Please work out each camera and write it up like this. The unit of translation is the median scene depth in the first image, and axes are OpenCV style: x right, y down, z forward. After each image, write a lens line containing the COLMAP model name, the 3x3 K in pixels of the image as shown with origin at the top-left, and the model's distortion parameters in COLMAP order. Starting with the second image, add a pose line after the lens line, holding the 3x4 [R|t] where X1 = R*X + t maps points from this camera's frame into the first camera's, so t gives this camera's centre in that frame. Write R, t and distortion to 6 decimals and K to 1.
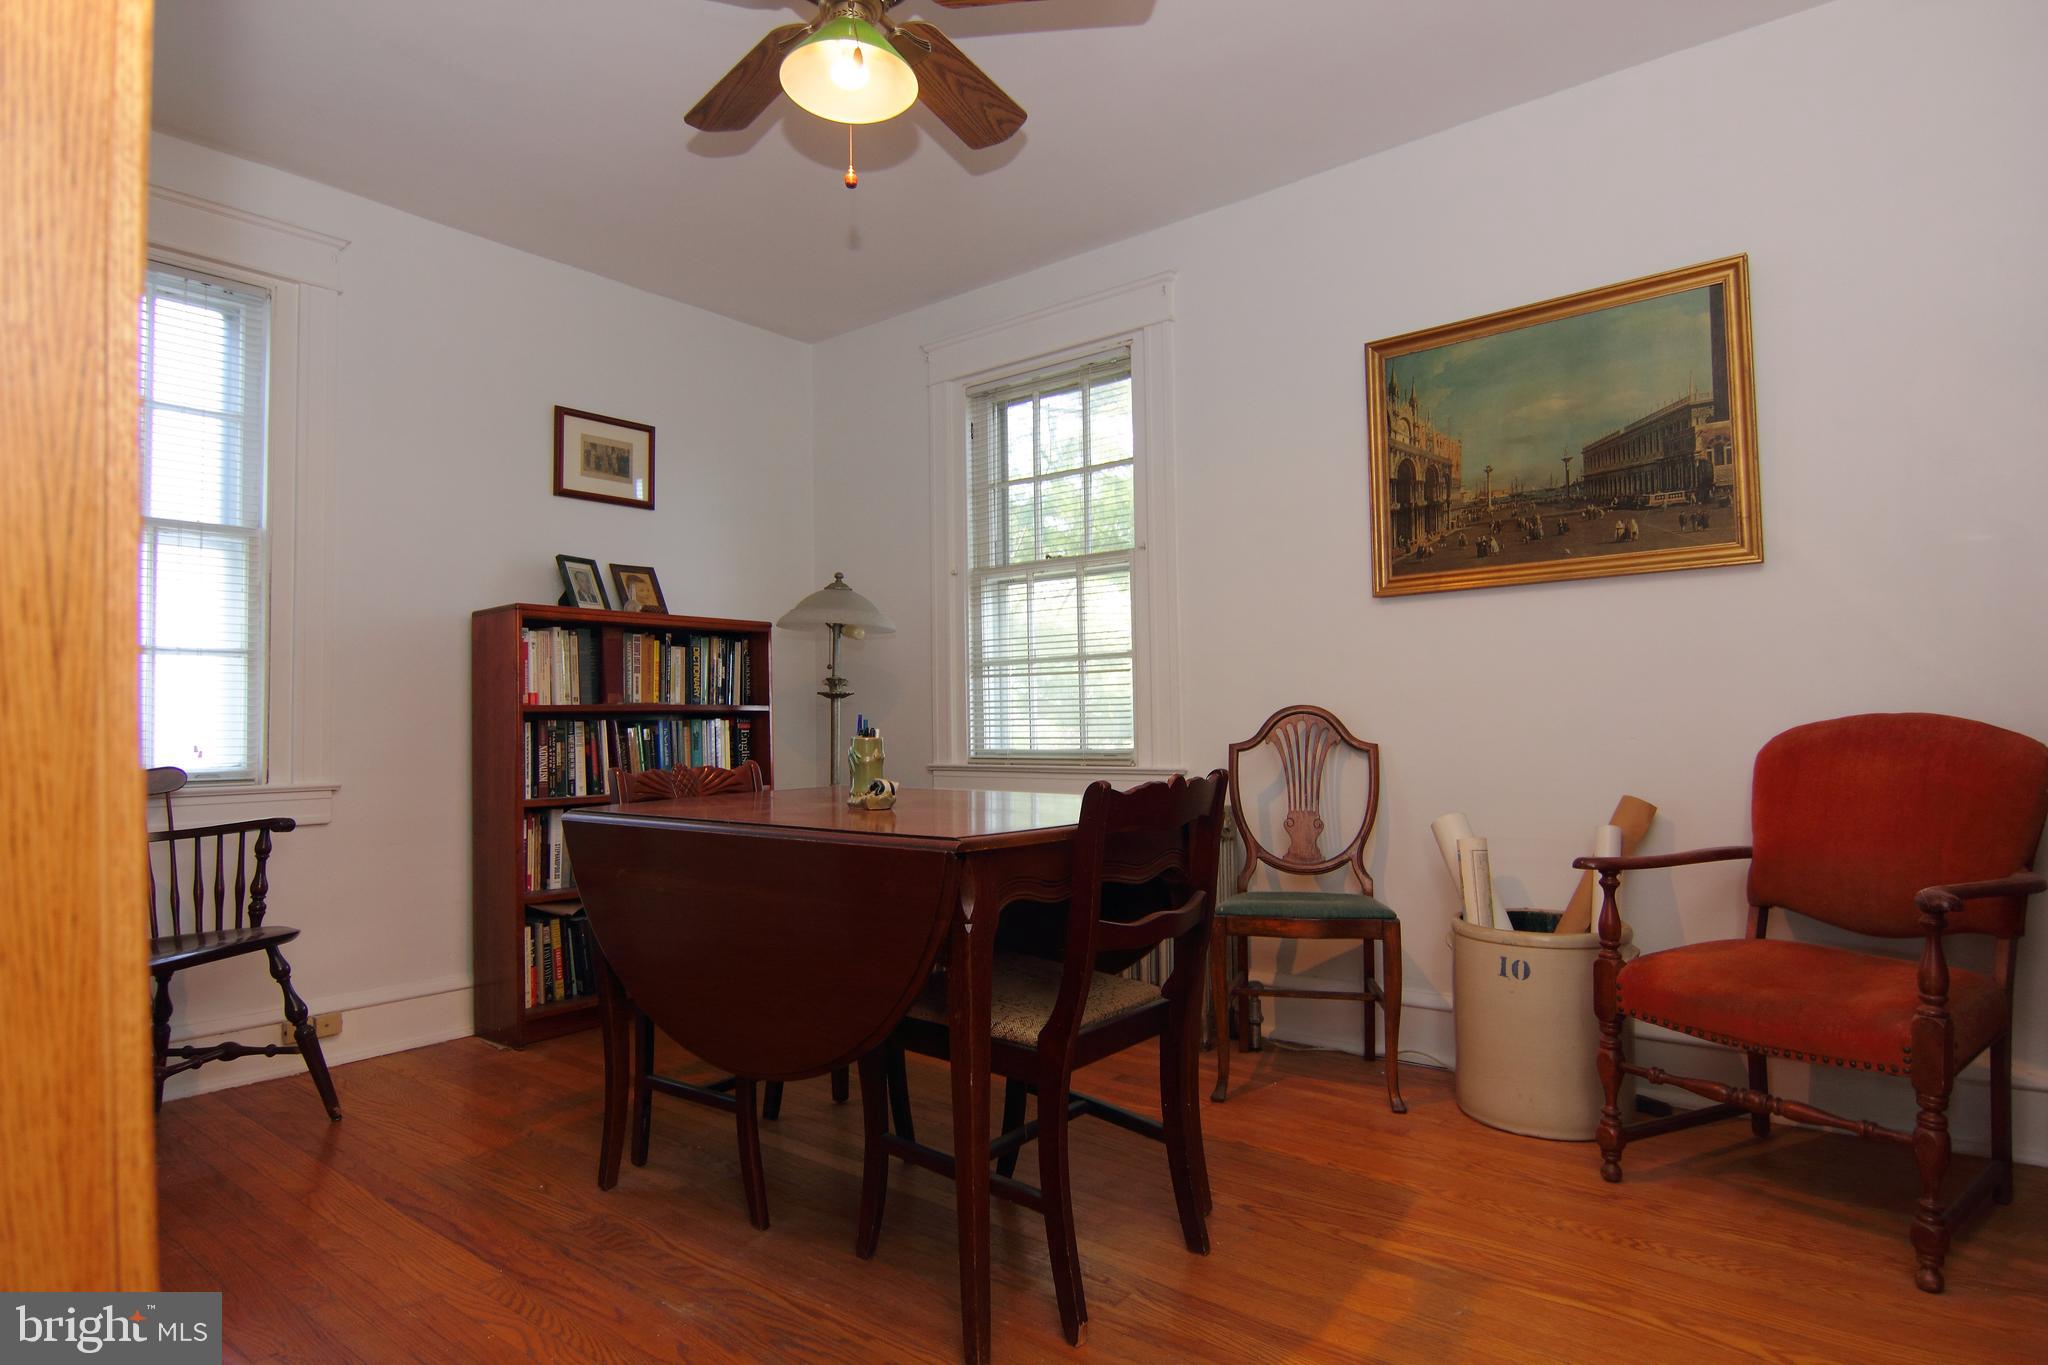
lens RADIAL K [[1139.9, 0, 1024.0], [0, 1139.9, 682.5], [0, 0, 1]] dist [0.005782, -0.021783]
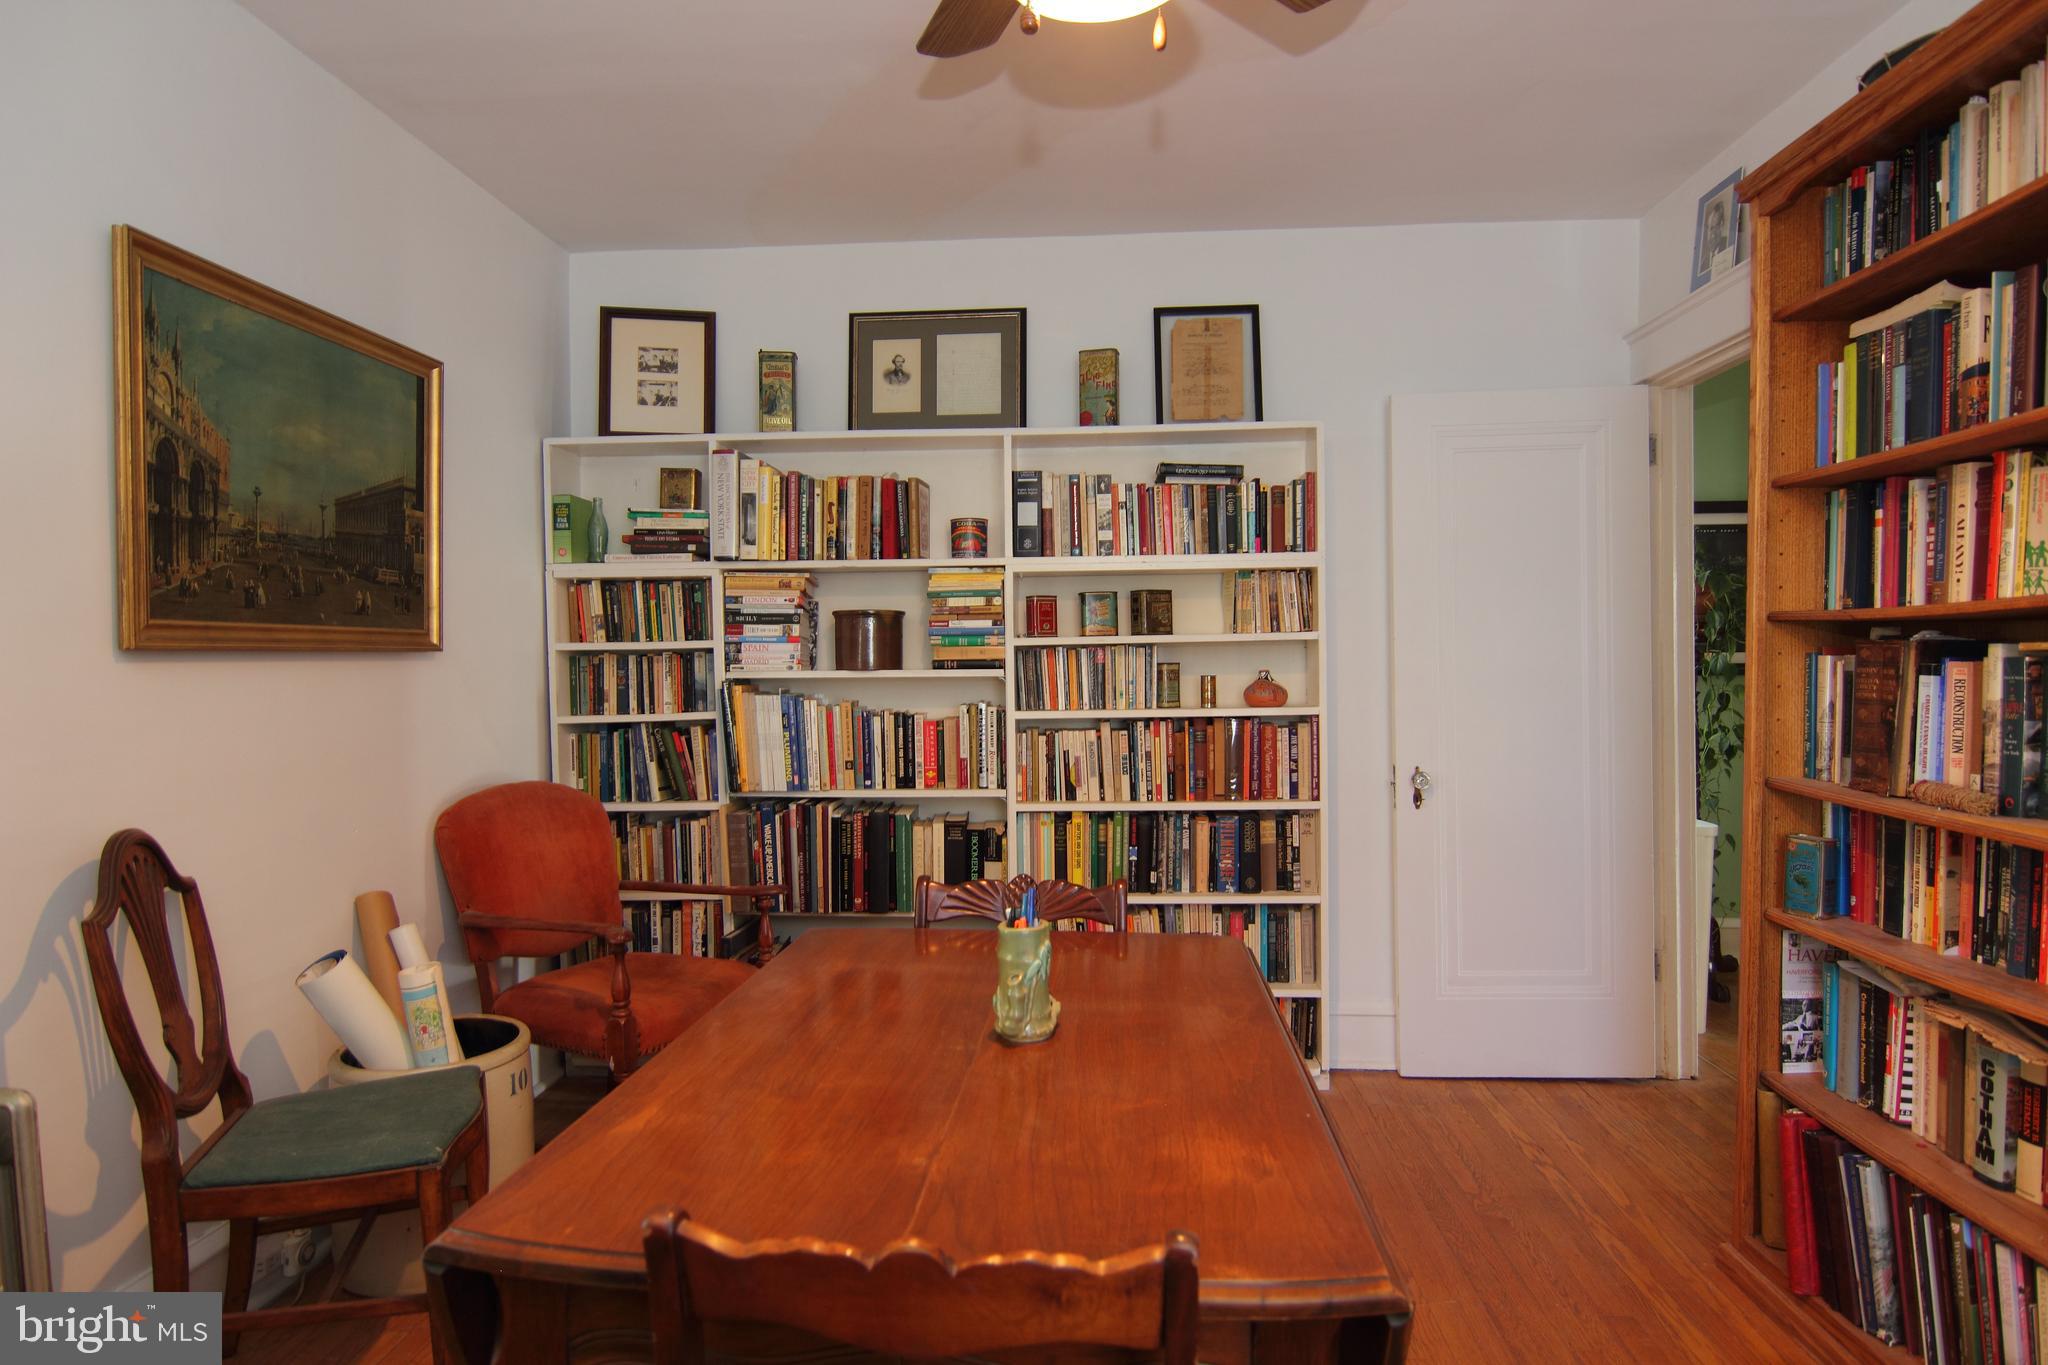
lens RADIAL K [[1139.9, 0, 1024.0], [0, 1139.9, 682.5], [0, 0, 1]] dist [0.005782, -0.021783]
pose [[-0.573088, 0.010524, 0.819426, -0.479915], [-0.007583, 0.999807, -0.018144, -0.052253], [-0.819459, -0.016612, -0.572897, 1.001169]]
